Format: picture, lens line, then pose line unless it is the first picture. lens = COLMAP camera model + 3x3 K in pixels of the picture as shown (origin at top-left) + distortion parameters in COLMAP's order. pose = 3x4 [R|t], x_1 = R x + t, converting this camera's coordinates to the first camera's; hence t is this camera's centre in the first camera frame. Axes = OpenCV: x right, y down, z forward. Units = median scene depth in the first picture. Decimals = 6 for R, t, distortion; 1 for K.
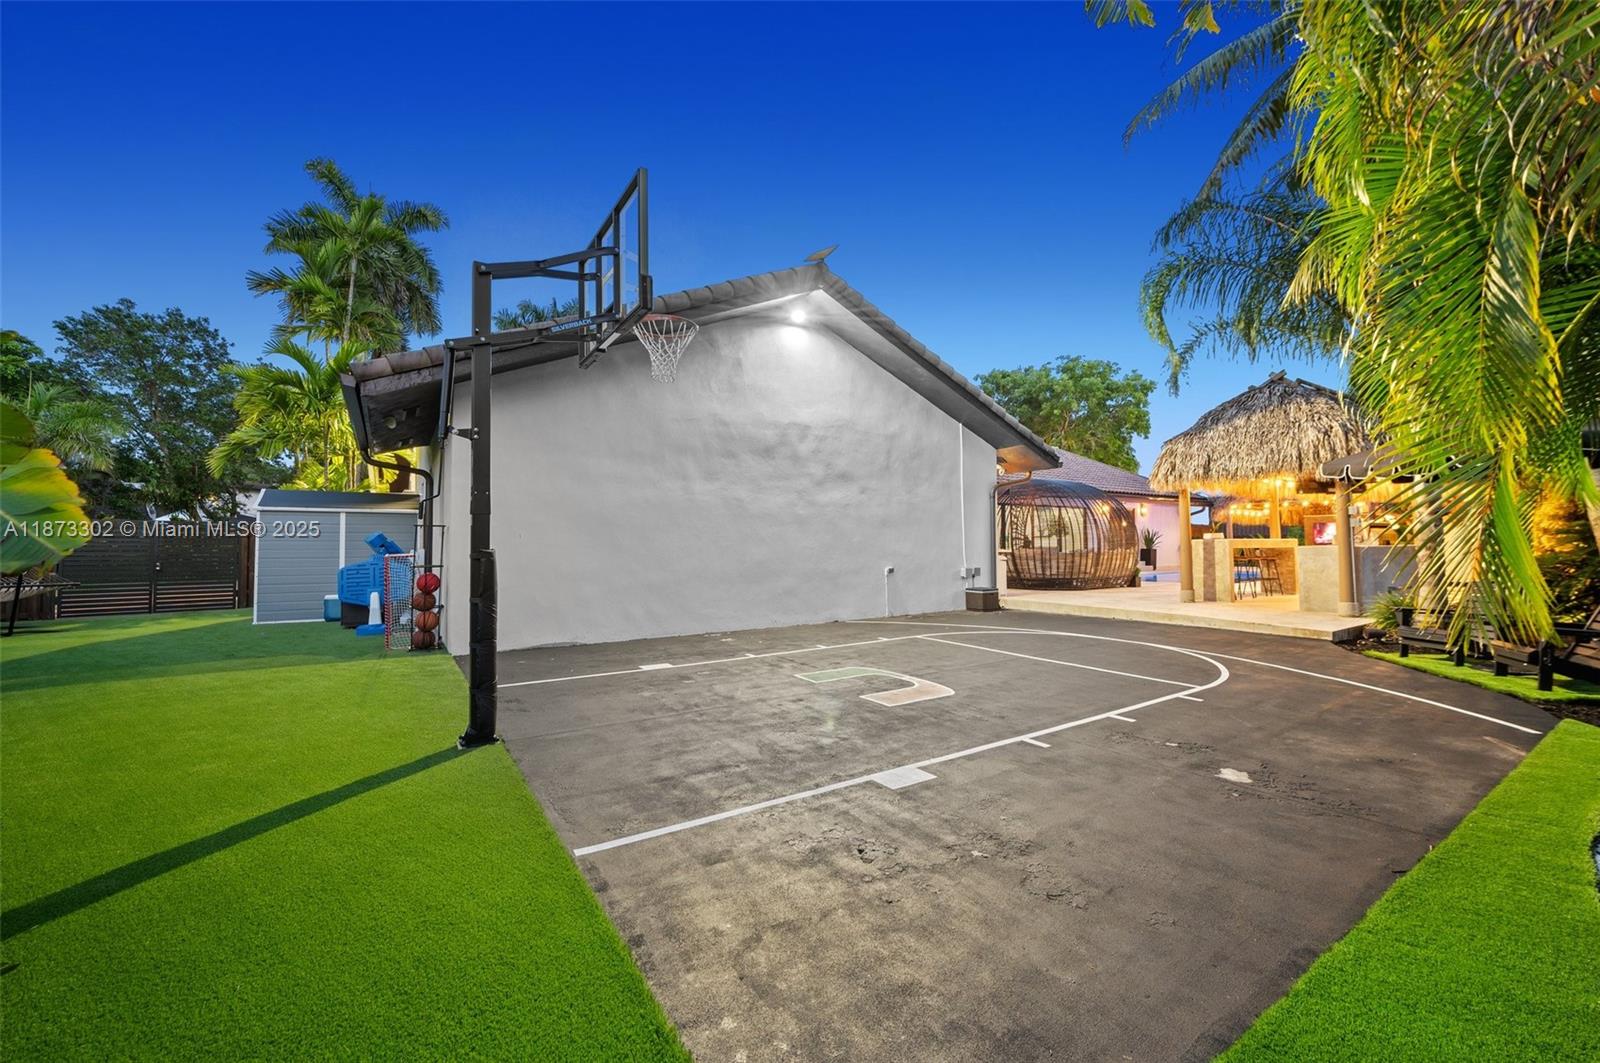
lens RADIAL K [[649.1, 0, 803.1], [0, 649.1, 529.4], [0, 0, 1]] dist [-0.006473, 0.000072]
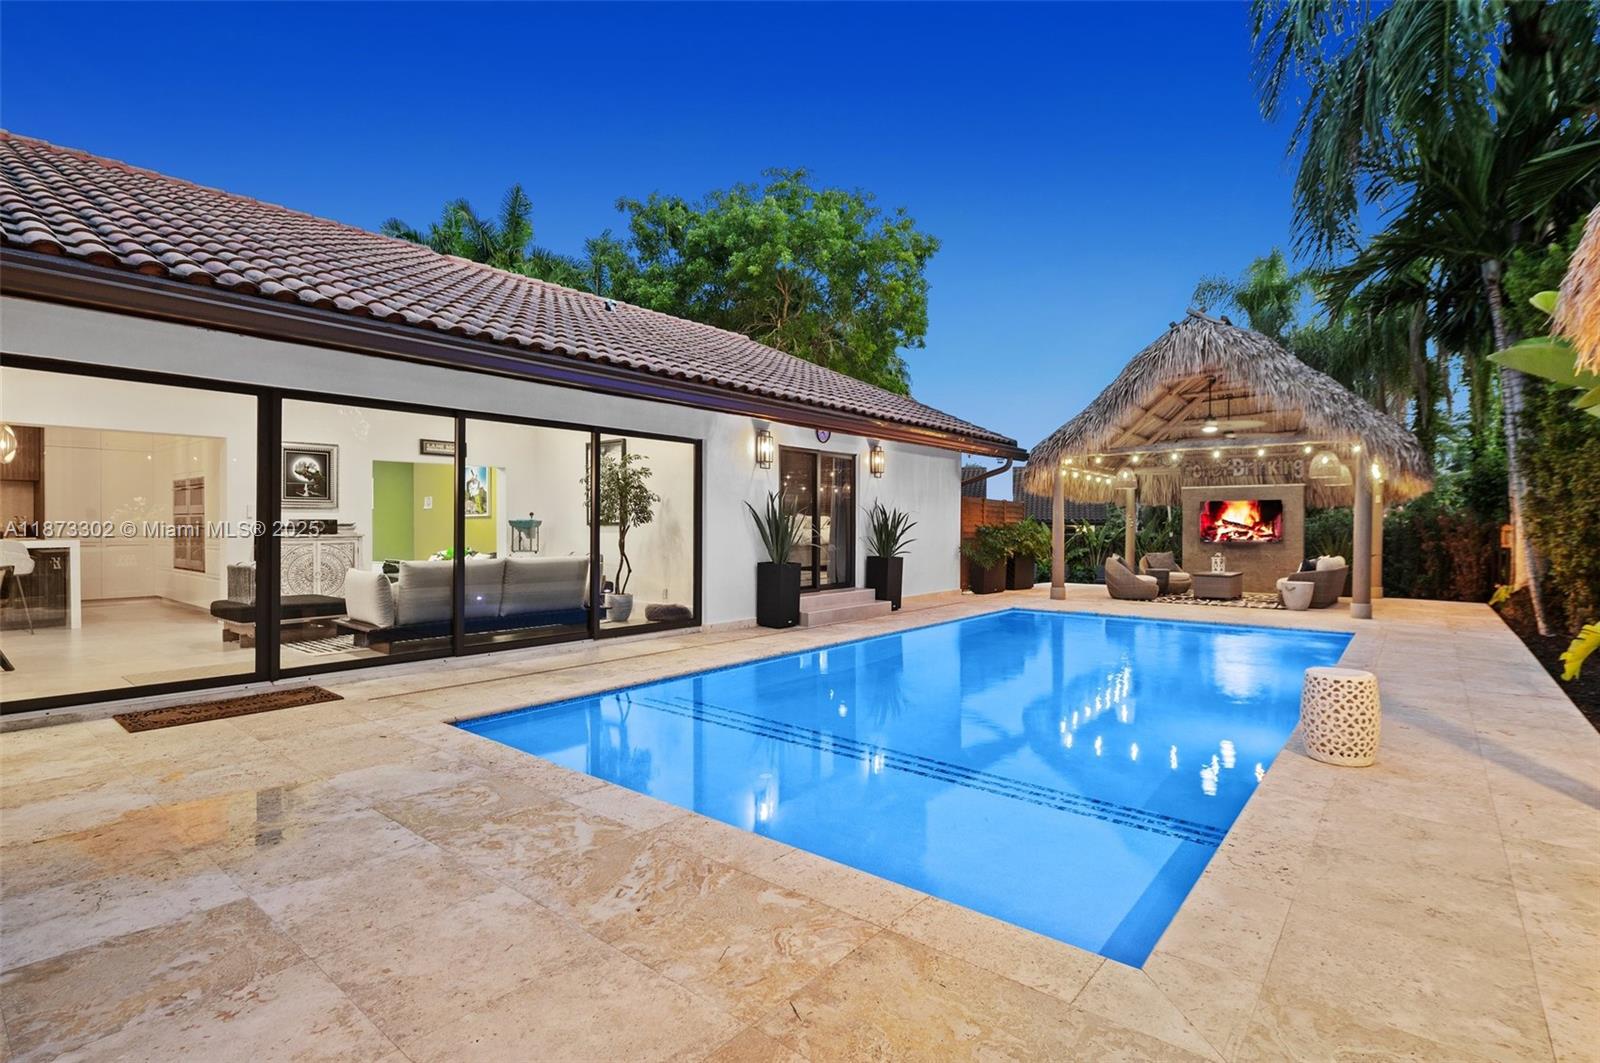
lens RADIAL K [[747.4, 0, 816.9], [0, 747.4, 538.2], [0, 0, 1]] dist [-0.005879, -0.000494]
pose [[0.953665, 0.003940, 0.300846, 0.264540], [-0.016971, 0.999027, 0.040712, 0.000349], [-0.300393, -0.043932, 0.952803, 0.428765]]
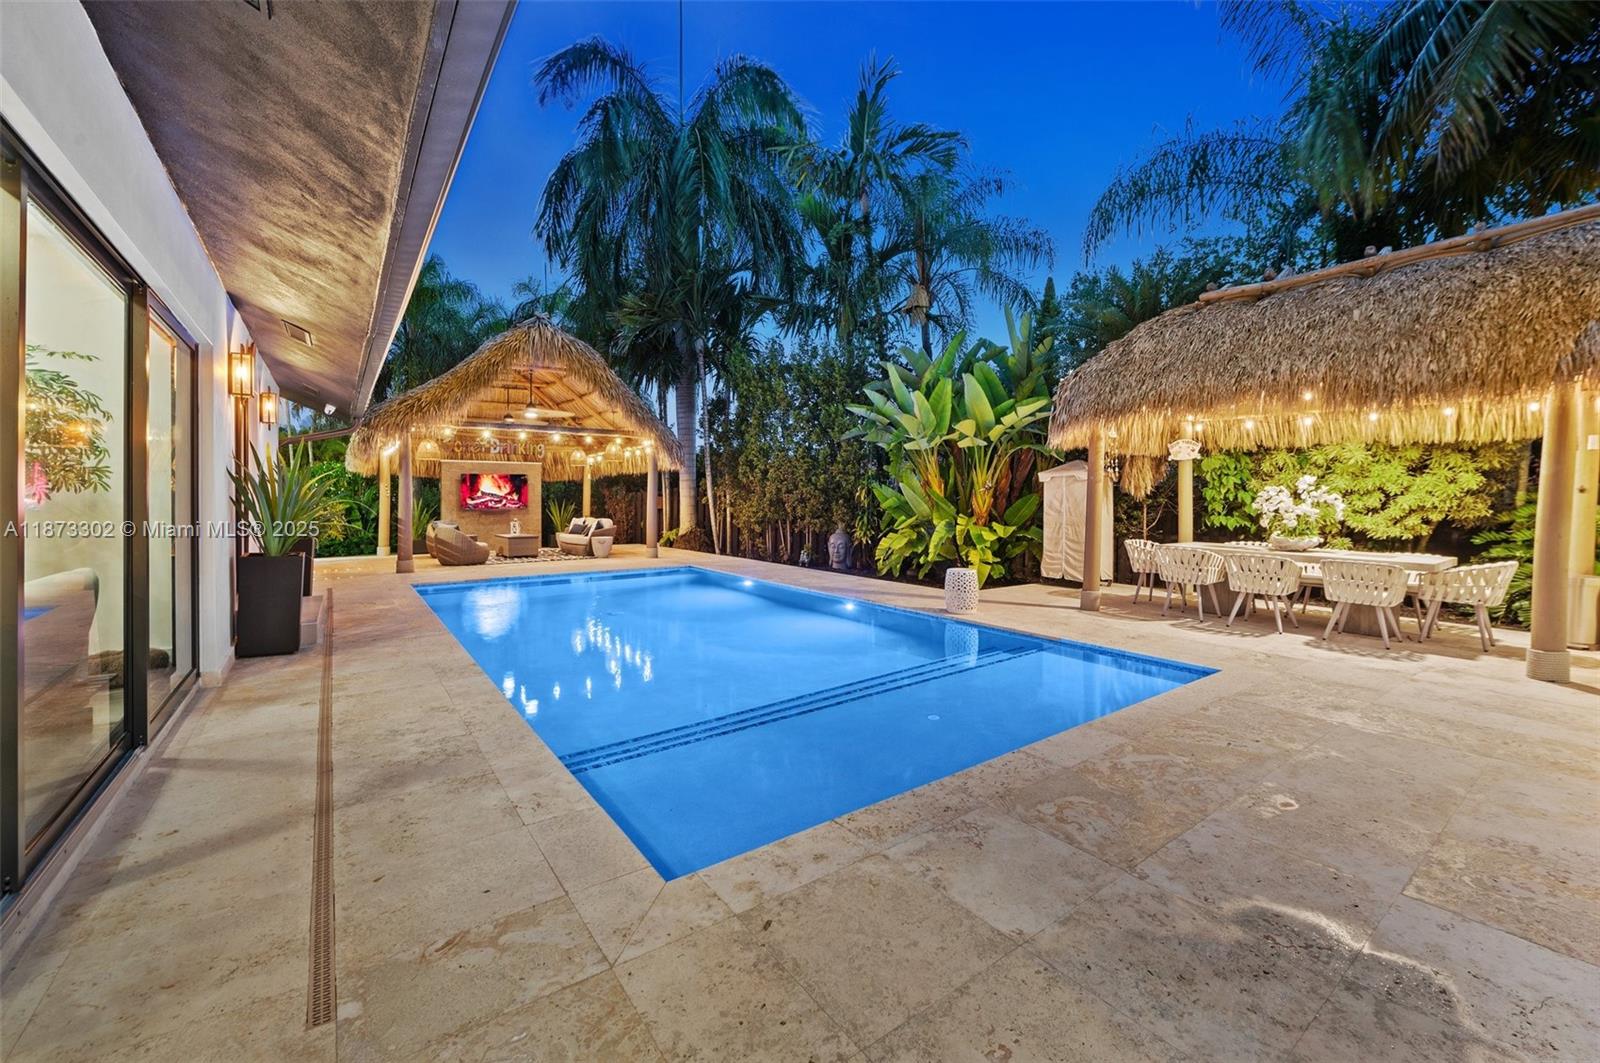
lens RADIAL K [[649.1, 0, 805.1], [0, 649.1, 504.0], [0, 0, 1]] dist [-0.006473, 0.000072]
pose [[-0.049098, -0.004670, 0.998783, 0.168109], [-0.028863, 0.999578, 0.003255, 0.004983], [-0.998377, -0.028668, -0.049212, 0.586432]]
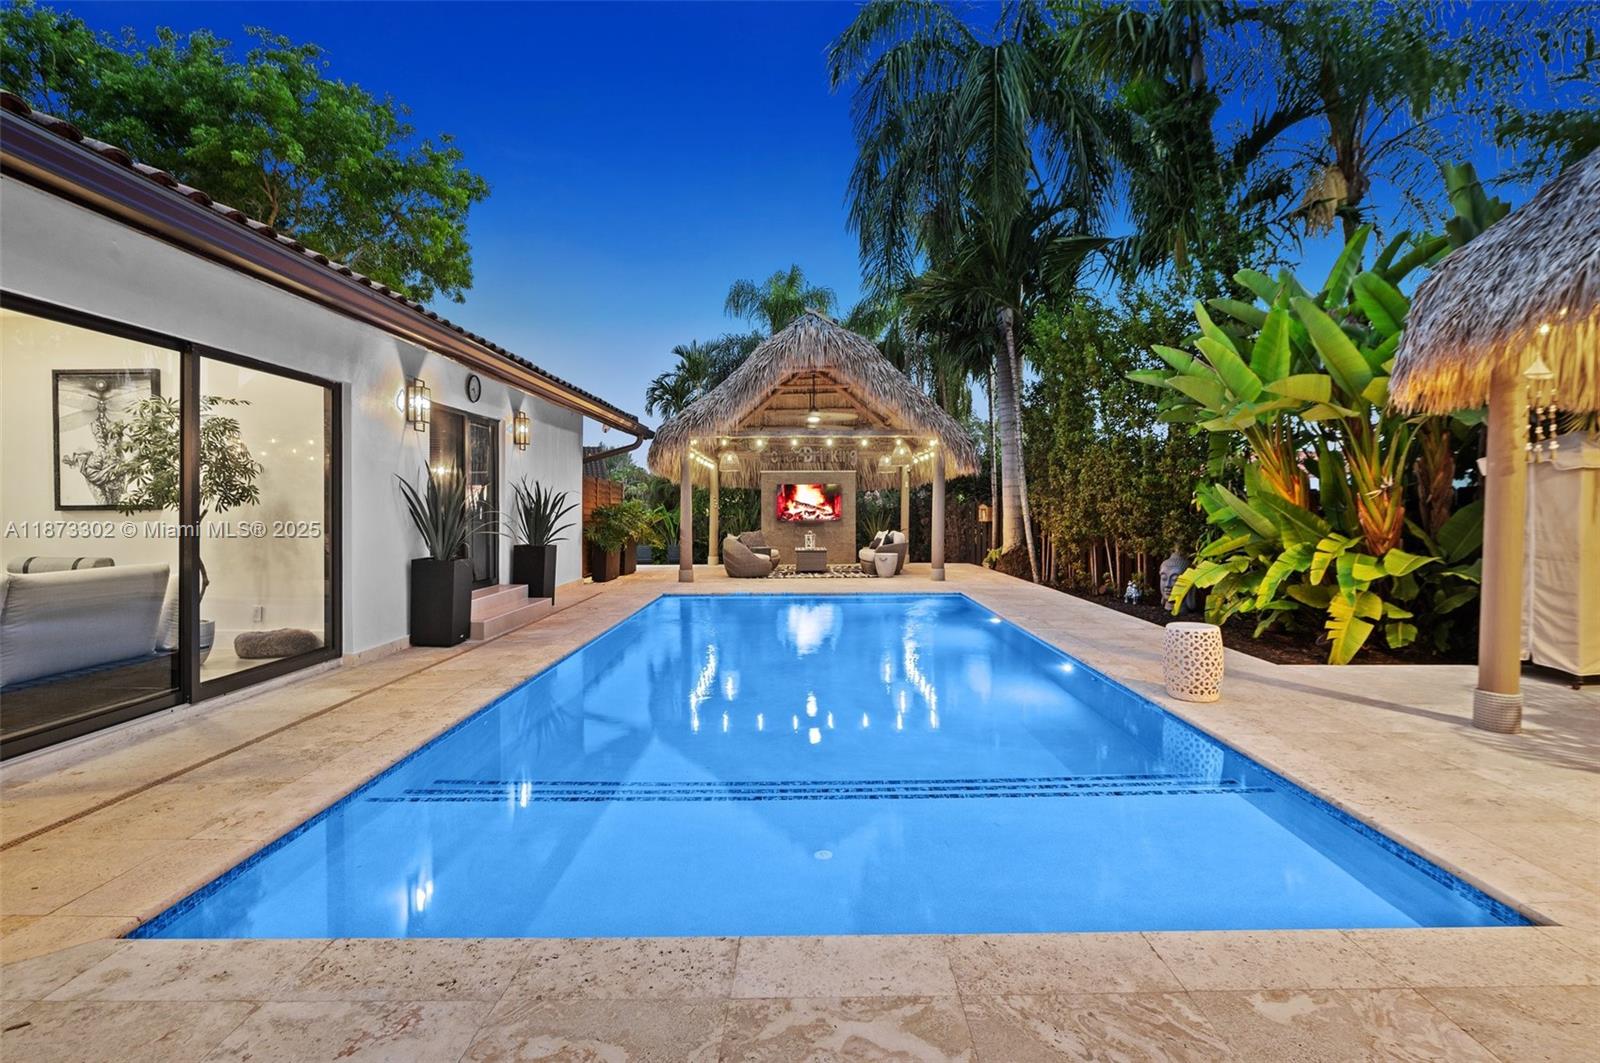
lens RADIAL K [[747.4, 0, 798.9], [0, 747.4, 513.5], [0, 0, 1]] dist [-0.005879, -0.000494]
pose [[0.549415, -0.002407, 0.835546, 0.214284], [-0.023645, 0.999551, 0.018427, 0.002490], [-0.835215, -0.029880, 0.549112, 0.504667]]
